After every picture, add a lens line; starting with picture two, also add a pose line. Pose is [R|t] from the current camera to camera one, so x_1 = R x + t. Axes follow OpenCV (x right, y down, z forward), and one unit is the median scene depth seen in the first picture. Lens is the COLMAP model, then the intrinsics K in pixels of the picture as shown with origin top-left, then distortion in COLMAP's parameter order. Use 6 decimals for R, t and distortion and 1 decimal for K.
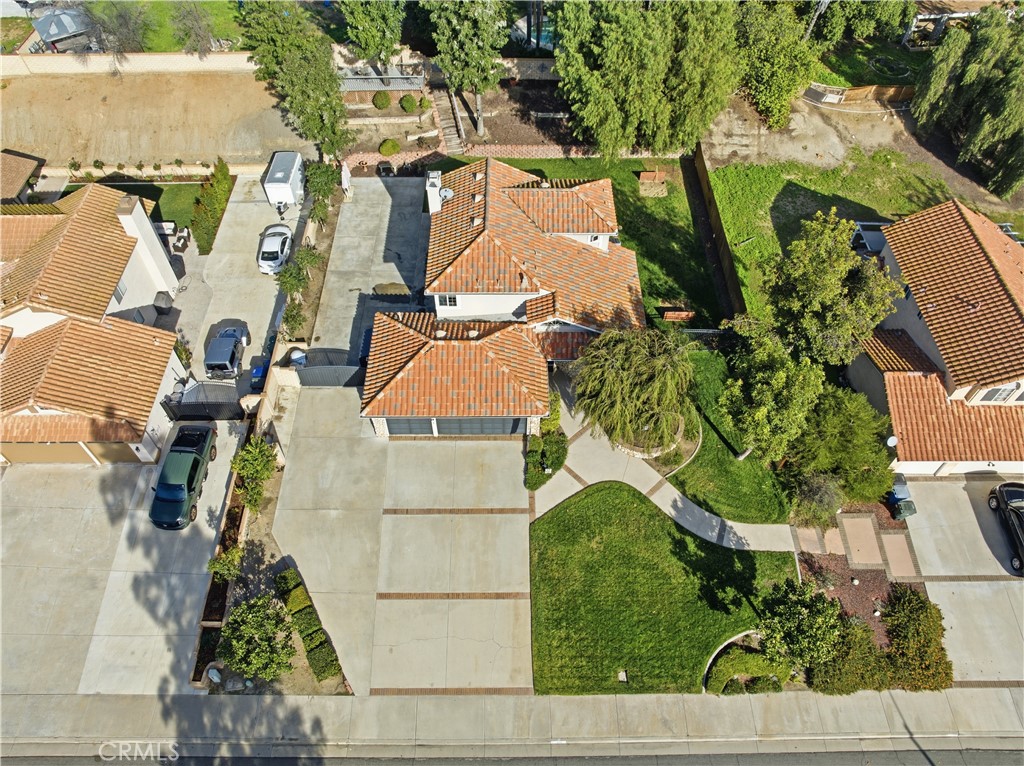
lens RADIAL K [[720.4, 0, 514.2], [0, 720.4, 385.6], [0, 0, 1]] dist [-0.044509, 0.004792]
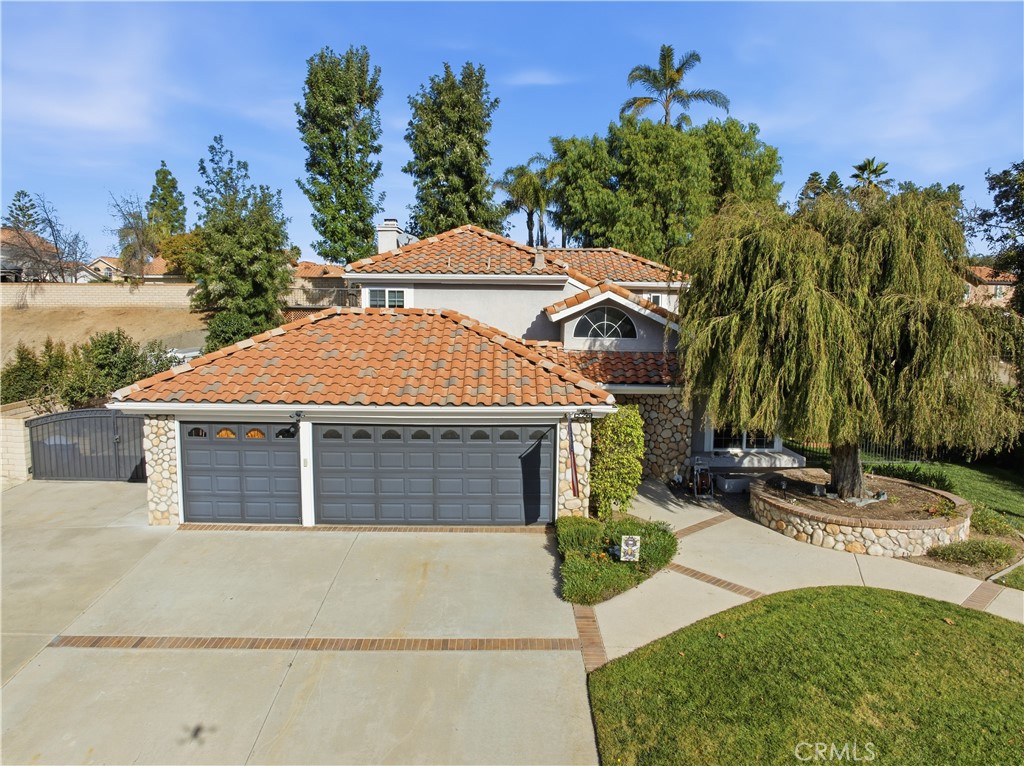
lens RADIAL K [[720.4, 0, 514.2], [0, 720.4, 385.6], [0, 0, 1]] dist [-0.044509, 0.004792]
pose [[0.999960, 0.005470, 0.007047, -0.007025], [0.001255, 0.695791, -0.718244, 0.301871], [-0.008832, 0.718224, 0.695756, 0.737015]]
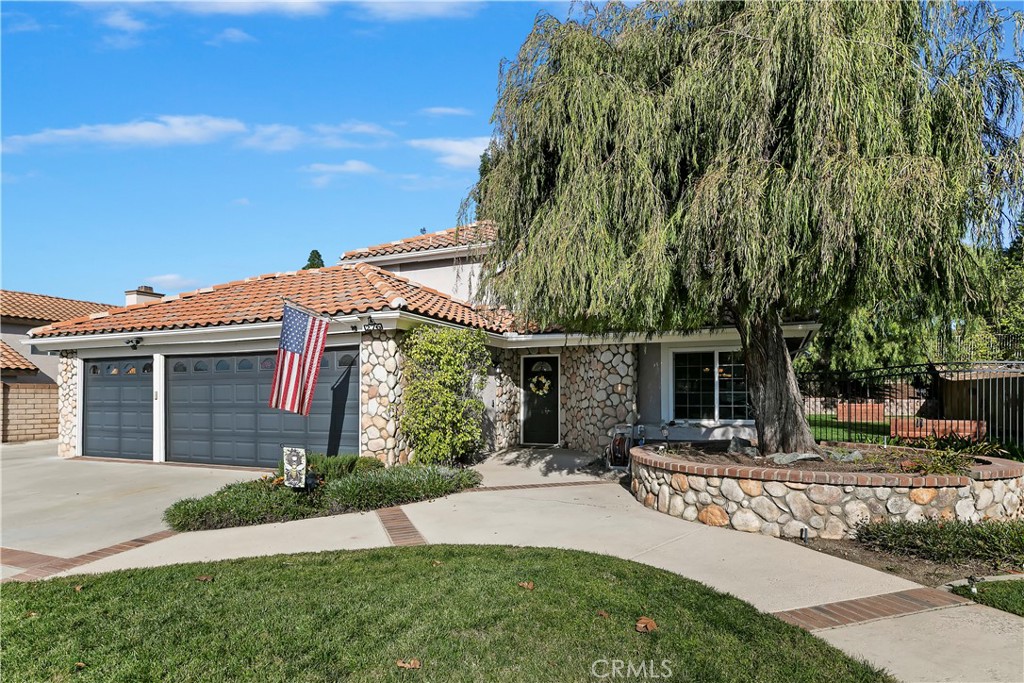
lens RADIAL K [[581.1, 0, 518.6], [0, 581.1, 395.0], [0, 0, 1]] dist [-0.002119, -0.000949]
pose [[0.911774, -0.008036, -0.410614, 0.186903], [-0.322538, 0.604921, -0.728038, 0.216273], [0.254239, 0.796245, 0.548959, 0.914999]]
